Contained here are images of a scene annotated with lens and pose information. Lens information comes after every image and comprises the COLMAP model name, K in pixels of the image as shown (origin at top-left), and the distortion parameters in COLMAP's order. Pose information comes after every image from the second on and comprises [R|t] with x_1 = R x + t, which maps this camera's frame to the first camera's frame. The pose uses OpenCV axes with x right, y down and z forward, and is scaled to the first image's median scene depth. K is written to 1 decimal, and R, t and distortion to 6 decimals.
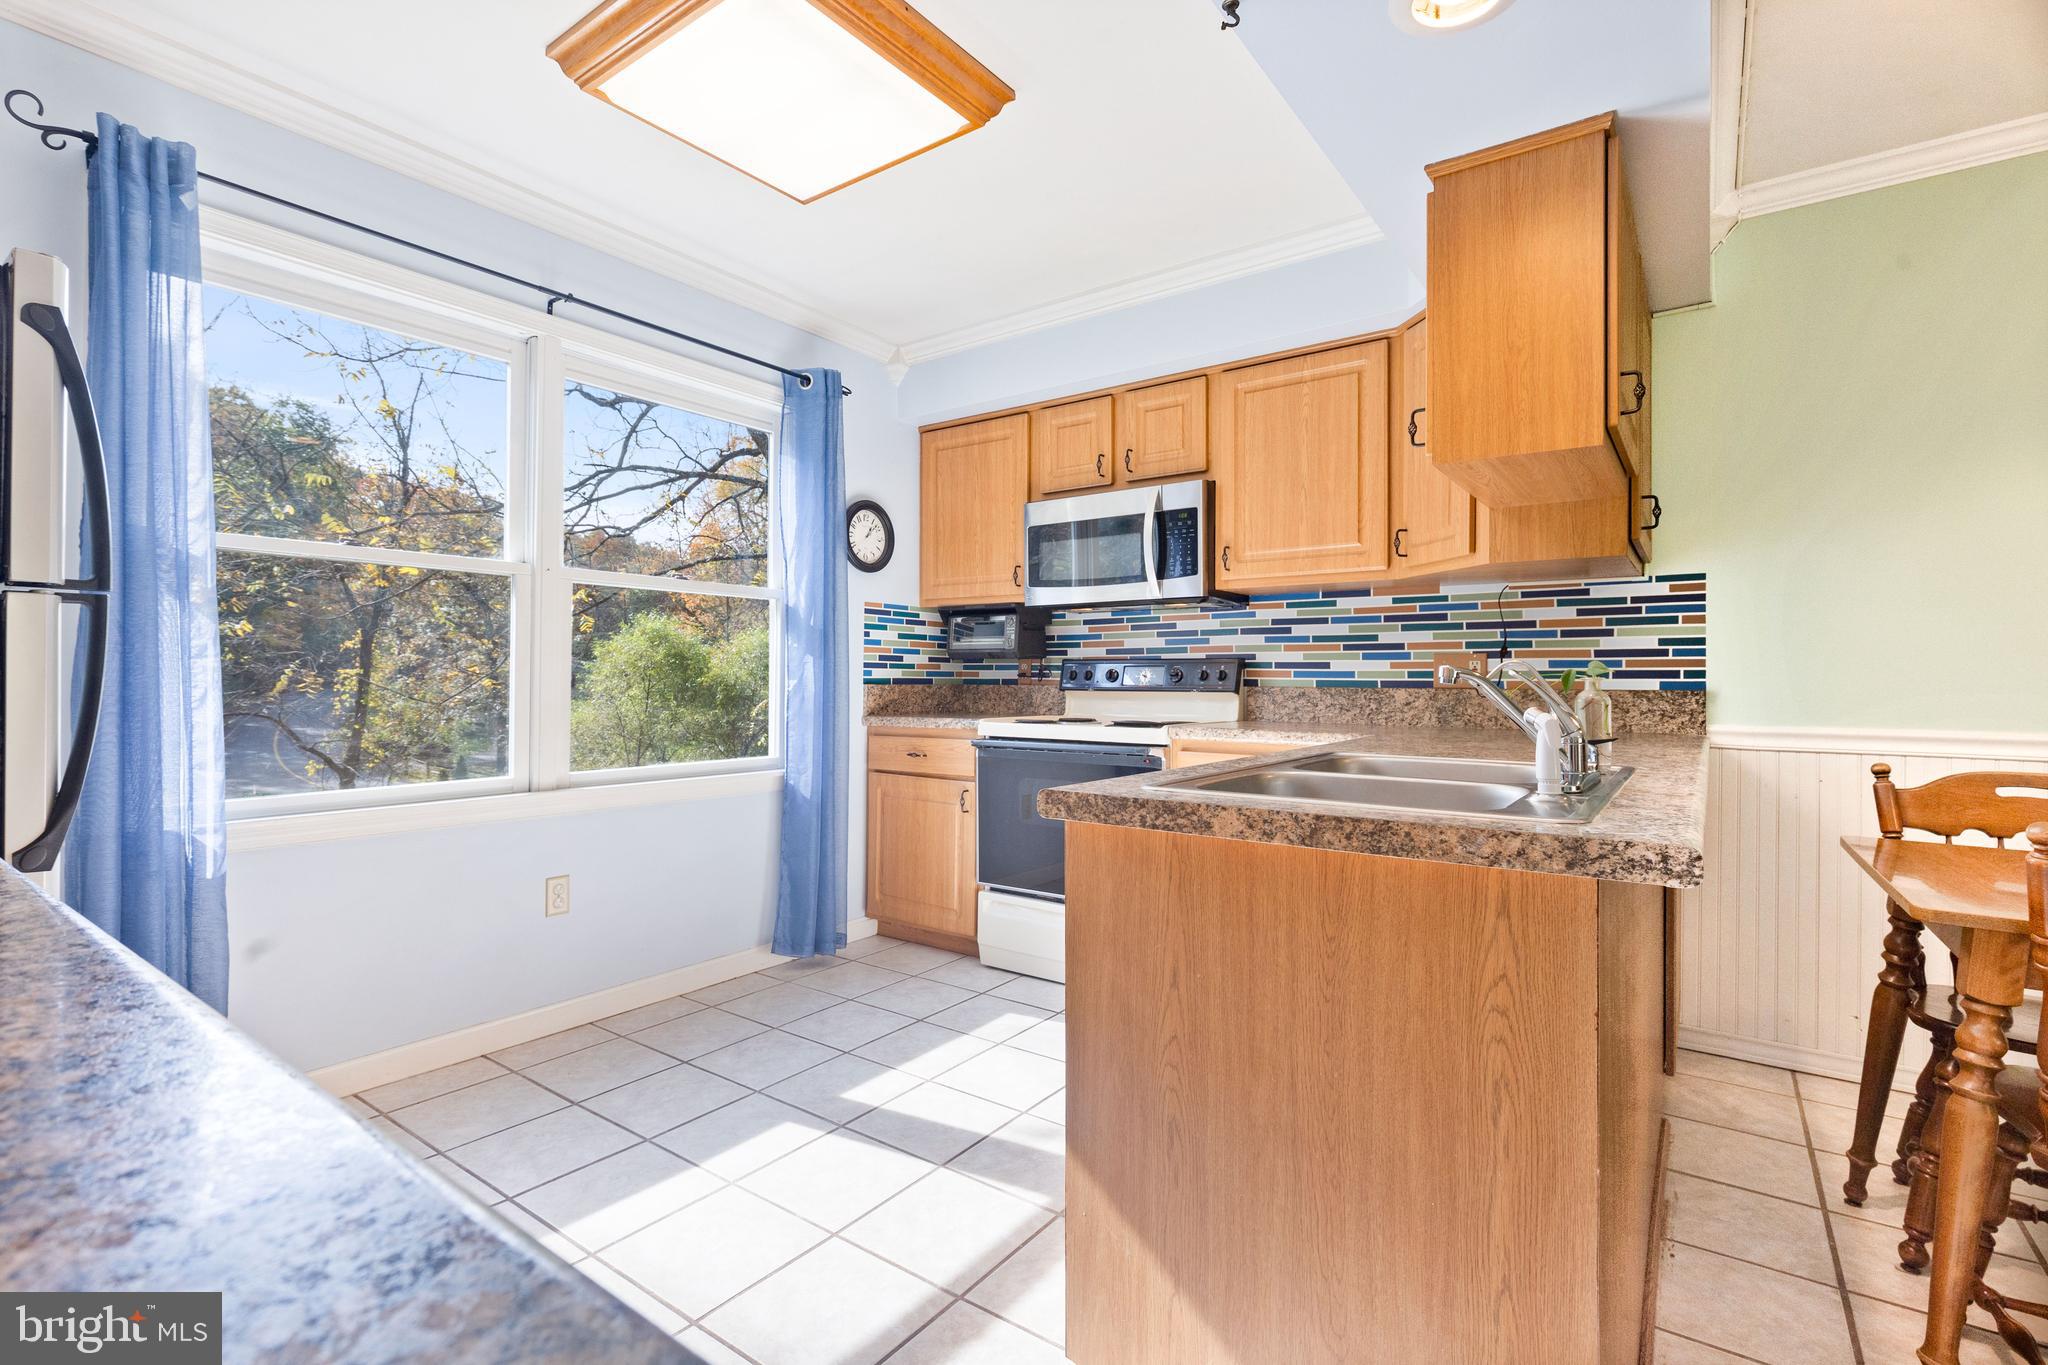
lens RADIAL K [[940.0, 0, 1021.2], [0, 940.0, 683.5], [0, 0, 1]] dist [0.000998, 0.000808]
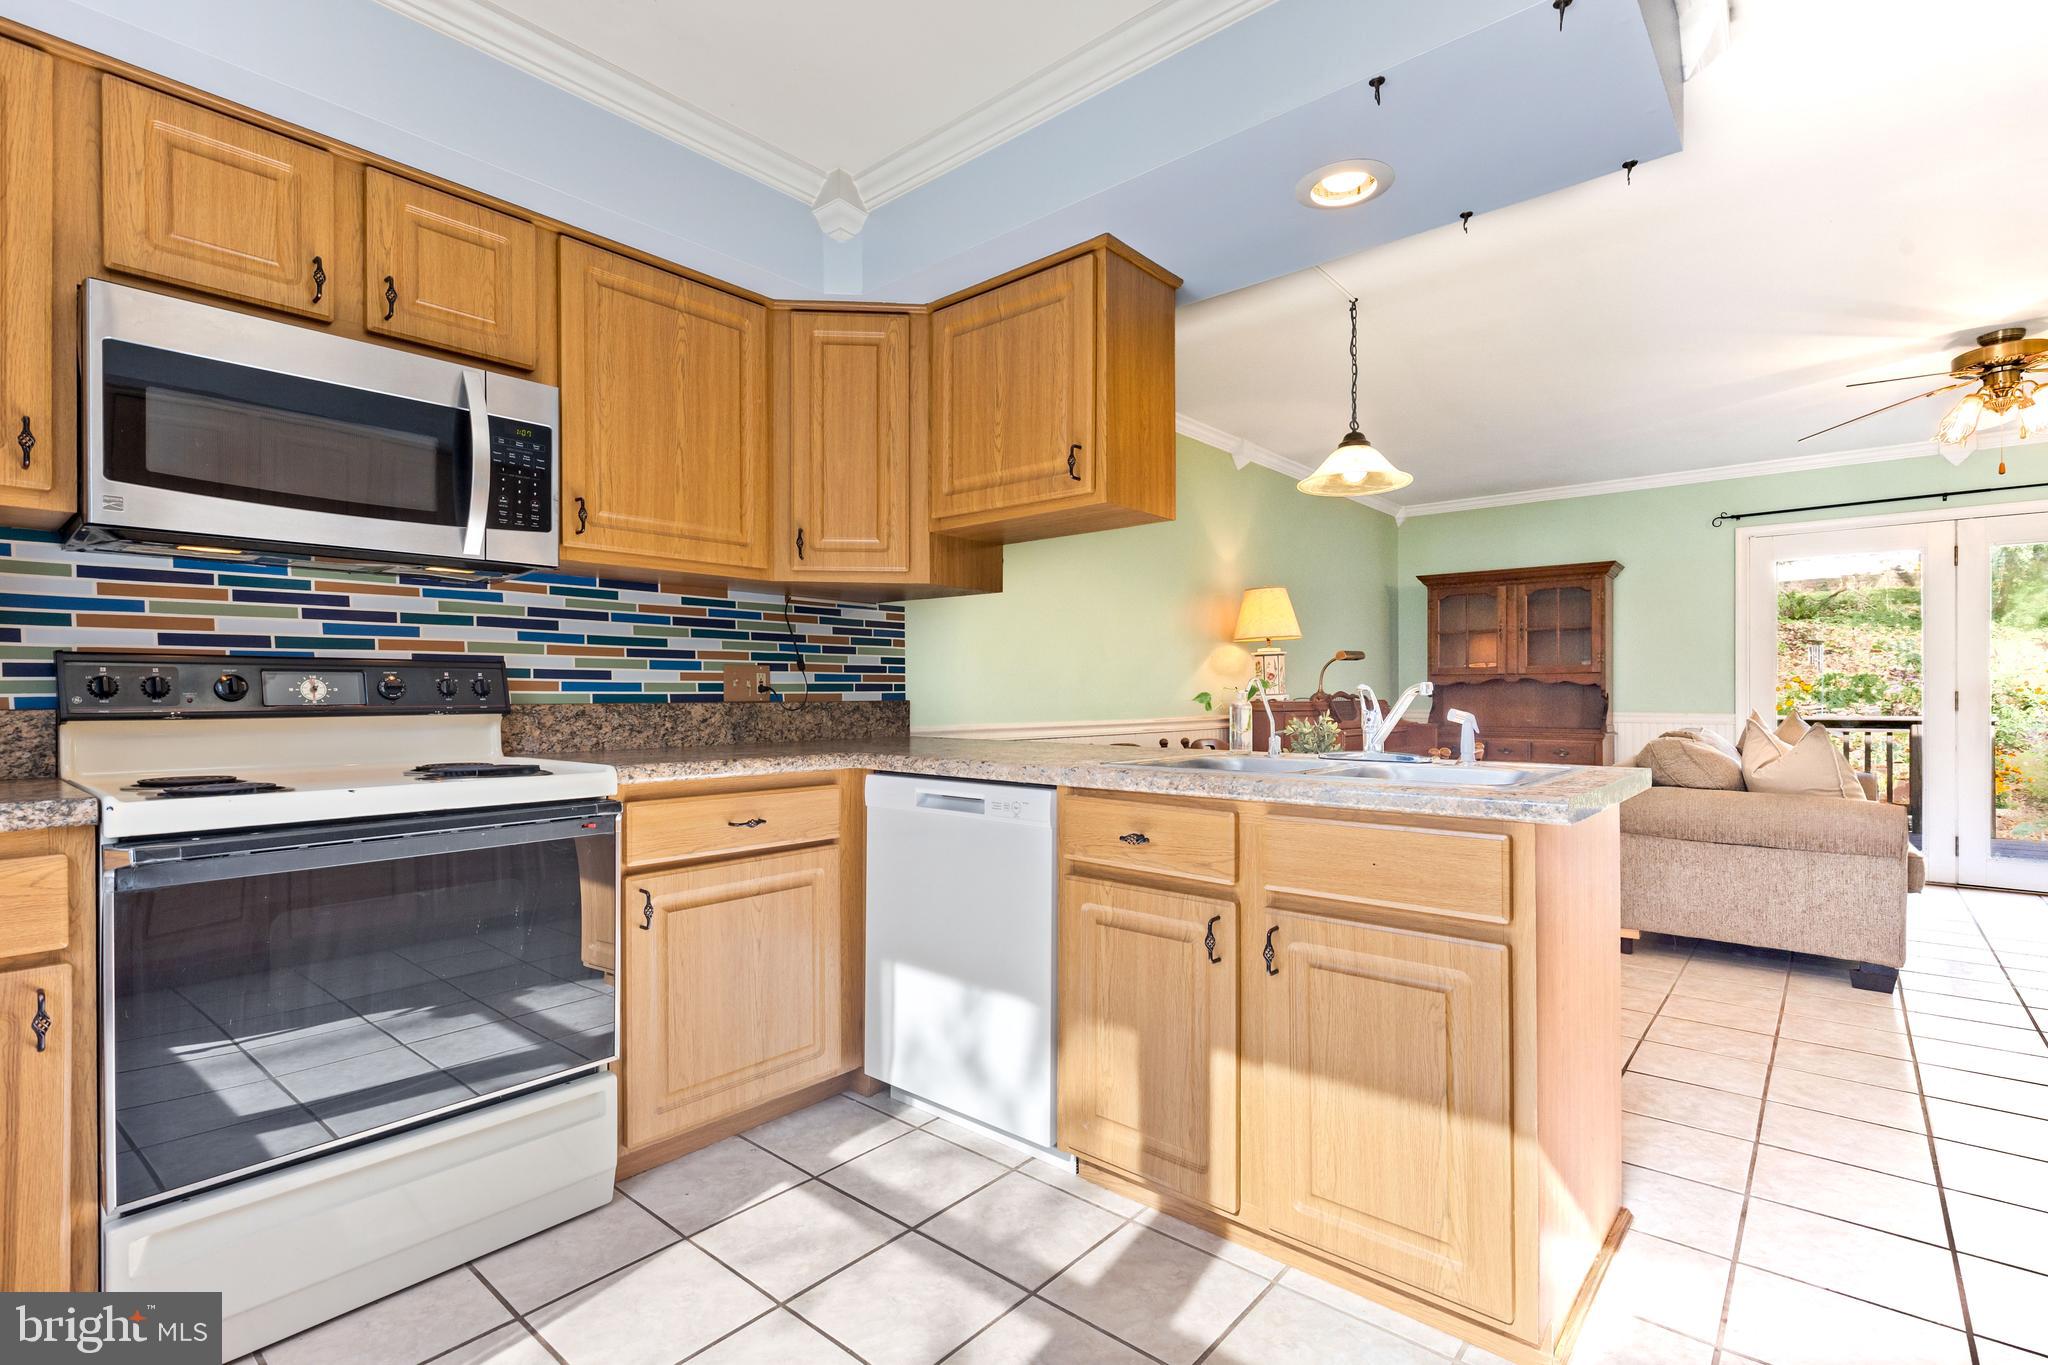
lens RADIAL K [[940.0, 0, 1021.2], [0, 940.0, 683.5], [0, 0, 1]] dist [0.000998, 0.000808]
pose [[0.084751, 0.006016, 0.996384, -0.418704], [0.007679, 0.999948, -0.006691, -0.004556], [-0.996373, 0.008218, 0.084700, 0.606451]]
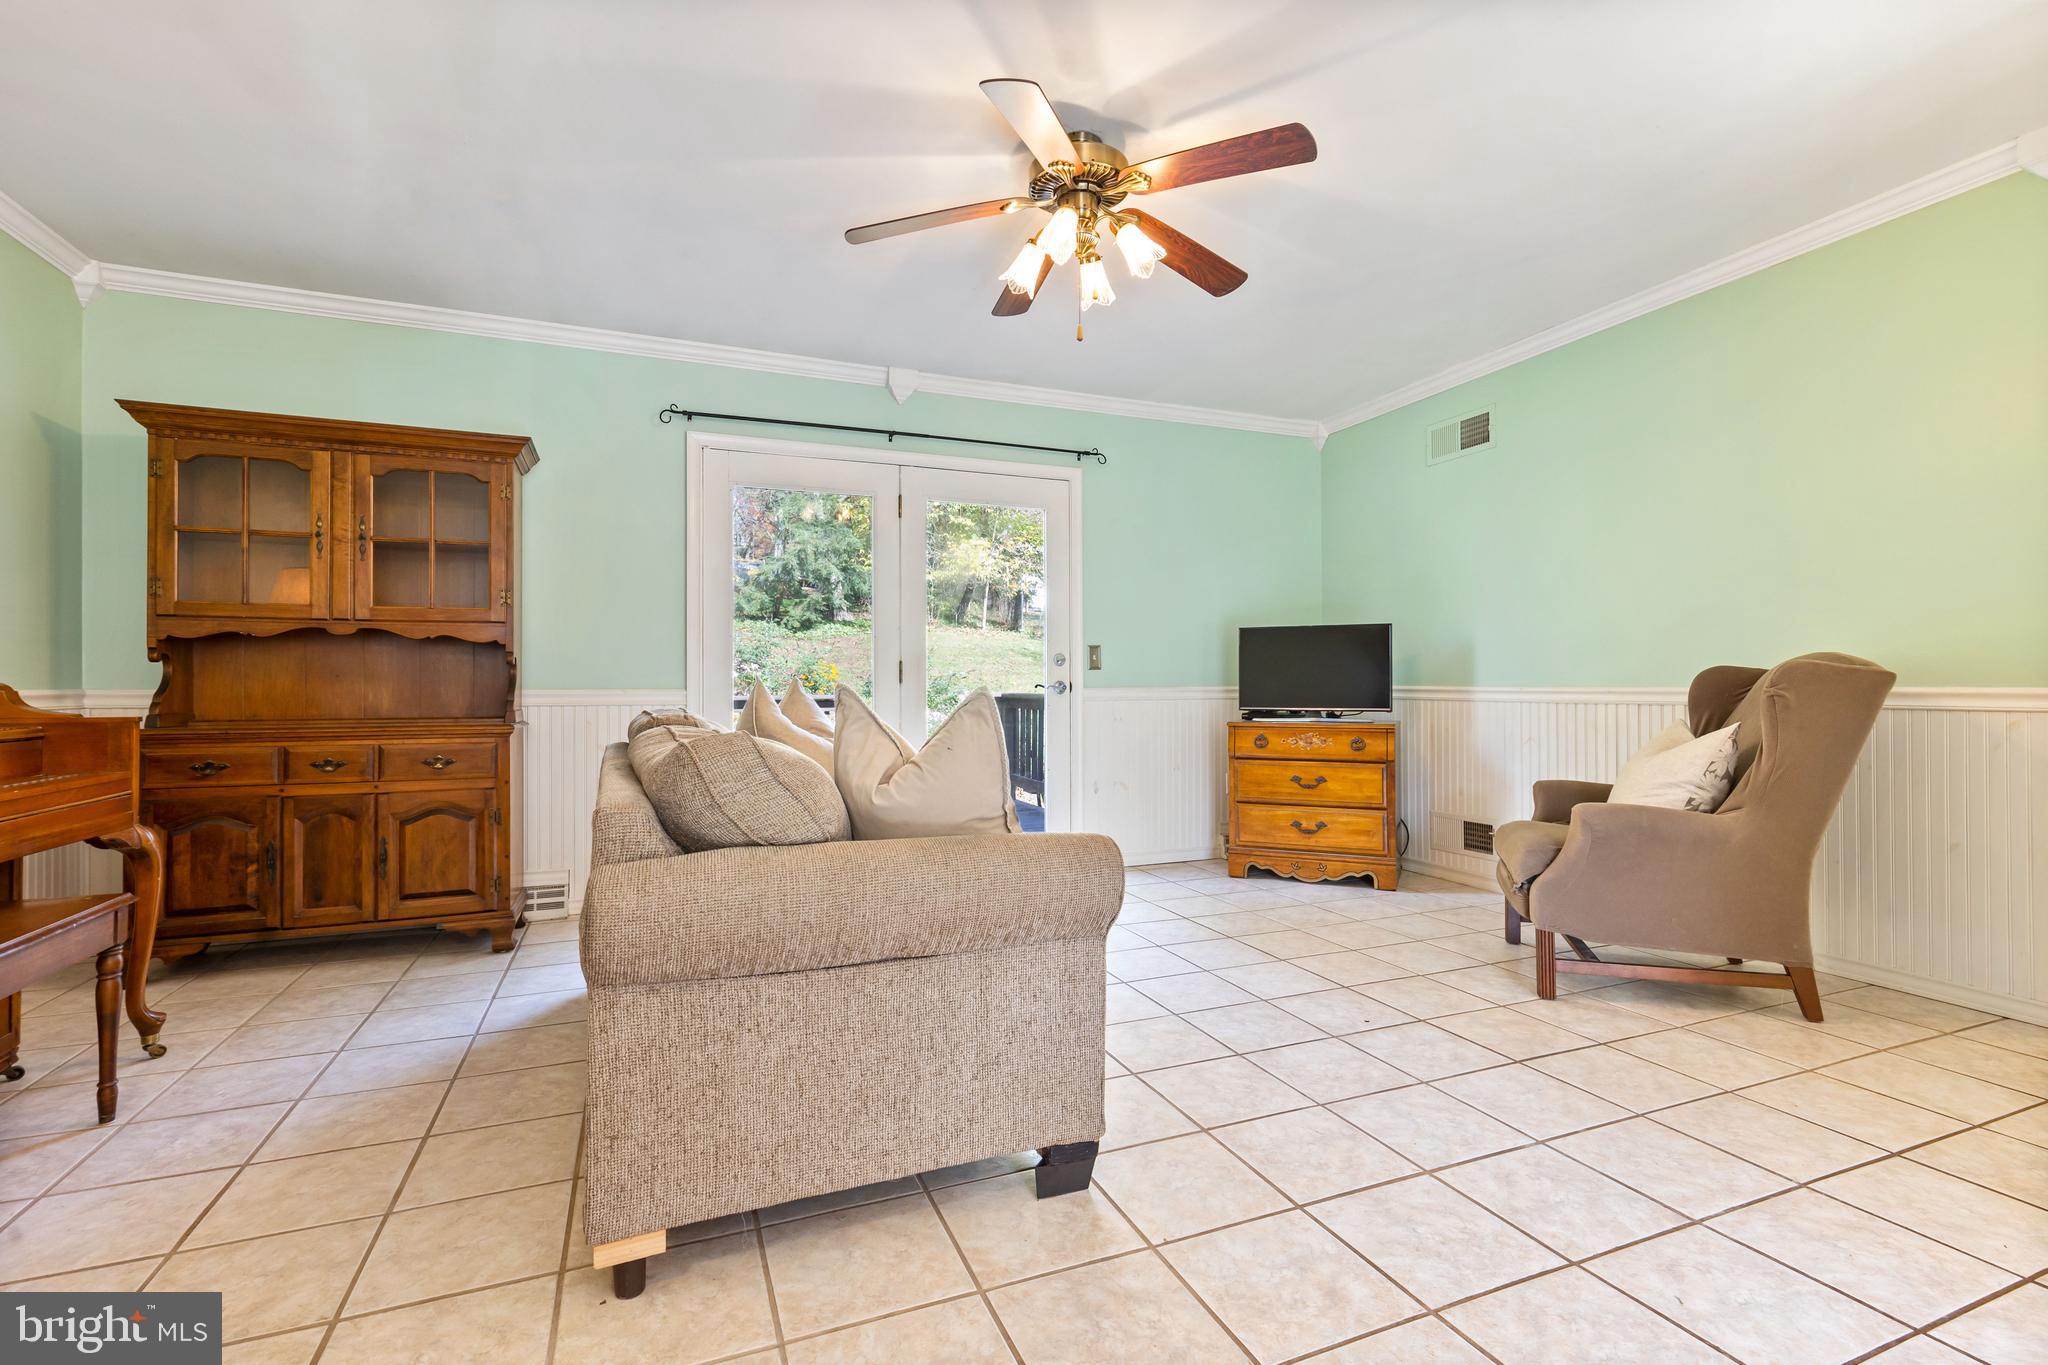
lens RADIAL K [[916.8, 0, 999.9], [0, 916.8, 681.3], [0, 0, 1]] dist [0.002322, 0.000427]
pose [[-0.844091, -0.000031, 0.536200, 0.430192], [0.001210, 0.999997, 0.001963, 0.035392], [-0.536199, 0.002306, -0.844088, 0.234111]]
